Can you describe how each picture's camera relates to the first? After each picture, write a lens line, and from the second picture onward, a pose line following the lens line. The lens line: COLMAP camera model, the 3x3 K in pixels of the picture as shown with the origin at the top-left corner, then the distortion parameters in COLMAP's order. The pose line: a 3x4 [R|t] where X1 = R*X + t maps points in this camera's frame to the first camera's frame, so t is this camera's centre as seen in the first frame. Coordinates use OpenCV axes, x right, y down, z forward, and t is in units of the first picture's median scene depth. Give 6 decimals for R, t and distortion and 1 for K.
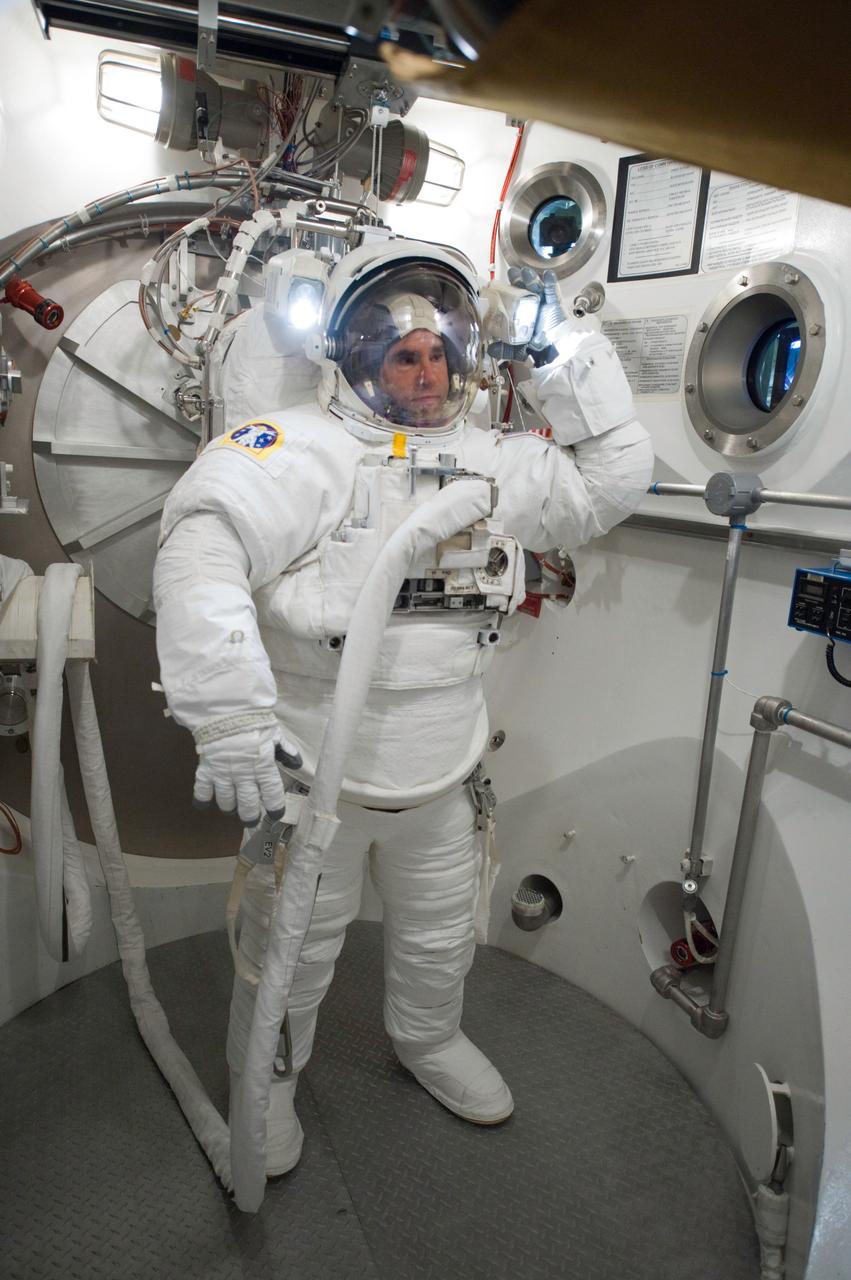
lens RADIAL K [[867.0, 0, 420.1], [0, 867.0, 641.2], [0, 0, 1]] dist [0.025922, -0.000967]
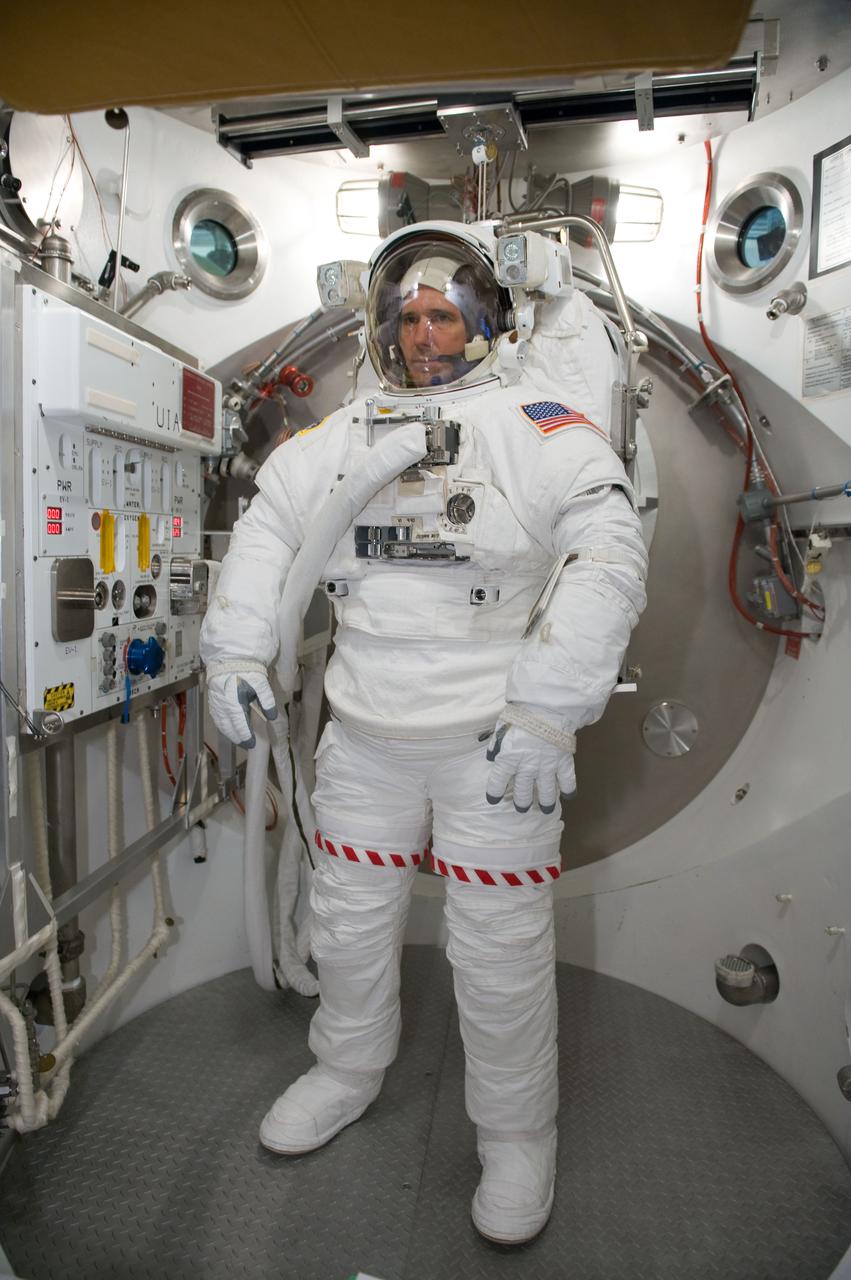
lens RADIAL K [[882.8, 0, 422.7], [0, 882.8, 639.6], [0, 0, 1]] dist [-0.040631, -0.002322]
pose [[0.854831, 0.012633, -0.518753, 0.359565], [-0.076531, 0.991841, -0.101957, 0.096516], [0.513232, 0.126857, 0.848823, 0.054531]]
